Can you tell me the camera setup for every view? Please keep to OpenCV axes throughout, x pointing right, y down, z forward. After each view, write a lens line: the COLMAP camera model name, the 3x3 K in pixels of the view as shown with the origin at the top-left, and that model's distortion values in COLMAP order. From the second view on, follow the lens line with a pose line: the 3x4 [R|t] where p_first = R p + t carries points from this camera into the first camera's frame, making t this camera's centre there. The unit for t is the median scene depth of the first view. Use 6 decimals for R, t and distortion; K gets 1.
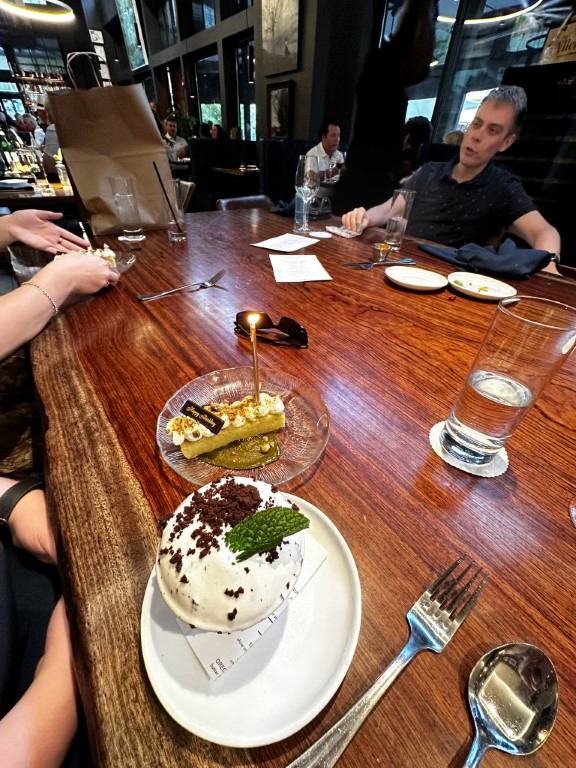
lens RADIAL K [[300.6, 0, 281.3], [0, 300.6, 383.3], [0, 0, 1]] dist [-0.007115, 0.000760]
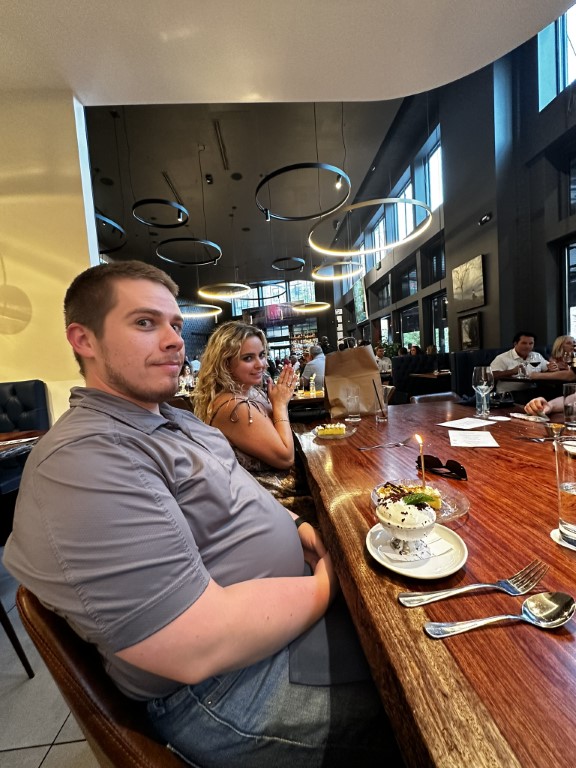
lens RADIAL K [[300.6, 0, 291.7], [0, 300.6, 387.7], [0, 0, 1]] dist [-0.007115, 0.000760]
pose [[0.844064, -0.055664, -0.533345, 0.065937], [-0.246020, 0.843549, -0.477387, 0.160274], [0.476476, 0.534159, 0.698315, -0.269729]]
